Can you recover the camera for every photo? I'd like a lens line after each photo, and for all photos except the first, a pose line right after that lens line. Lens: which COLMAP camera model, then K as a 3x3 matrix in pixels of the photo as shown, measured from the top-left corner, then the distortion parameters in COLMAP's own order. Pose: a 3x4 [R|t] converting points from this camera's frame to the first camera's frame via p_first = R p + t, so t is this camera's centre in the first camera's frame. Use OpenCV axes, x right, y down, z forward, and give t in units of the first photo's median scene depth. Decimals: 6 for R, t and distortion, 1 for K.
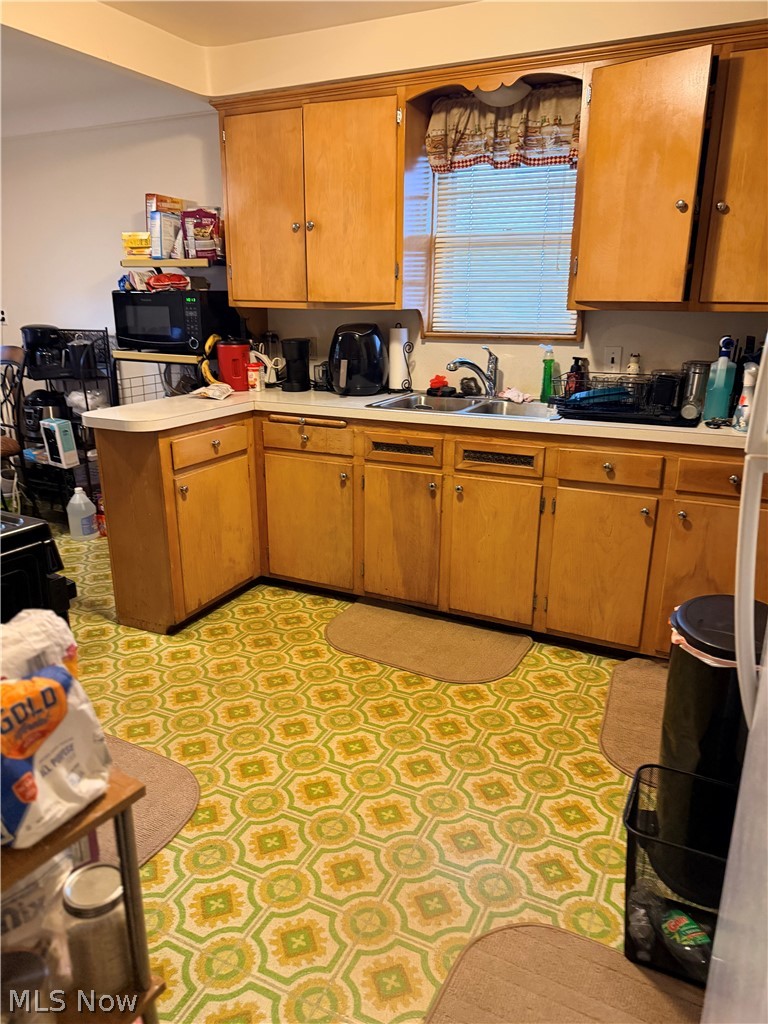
lens RADIAL K [[735.8, 0, 389.0], [0, 735.8, 517.0], [0, 0, 1]] dist [0.043393, -0.064503]
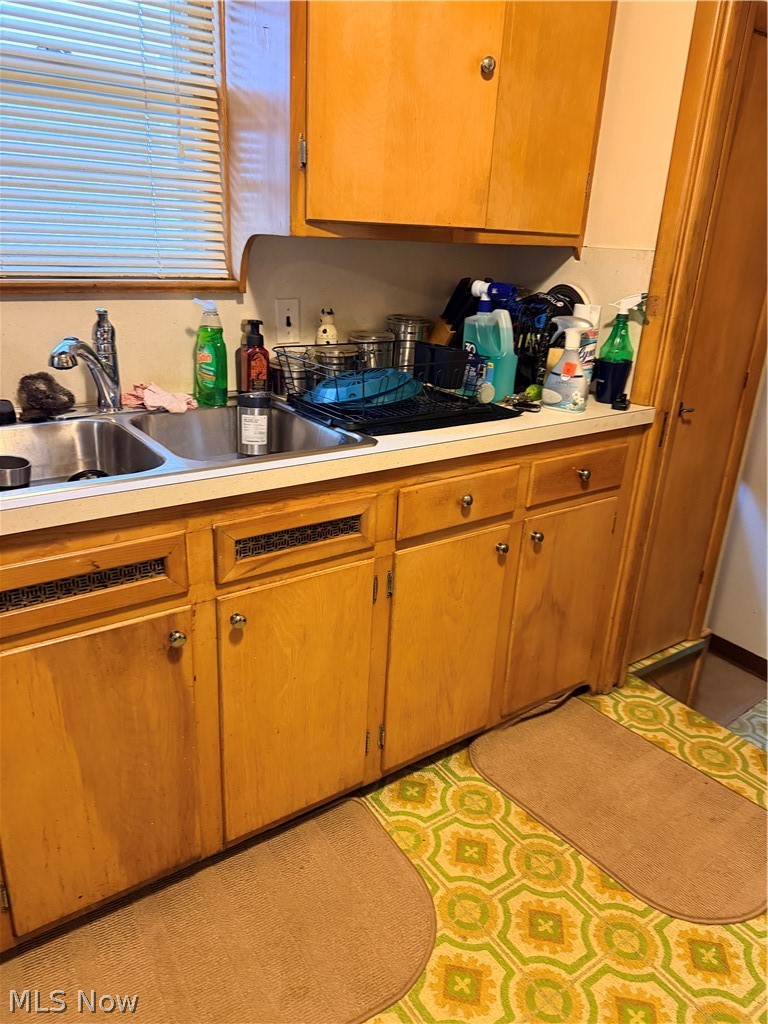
lens RADIAL K [[709.6, 0, 384.0], [0, 709.6, 512.0], [0, 0, 1]] dist [0.126425, -0.195507]
pose [[0.475617, -0.292608, 0.829560, -0.226920], [0.207767, 0.953739, 0.217289, -0.190355], [-0.854764, 0.069008, 0.514408, 0.695125]]
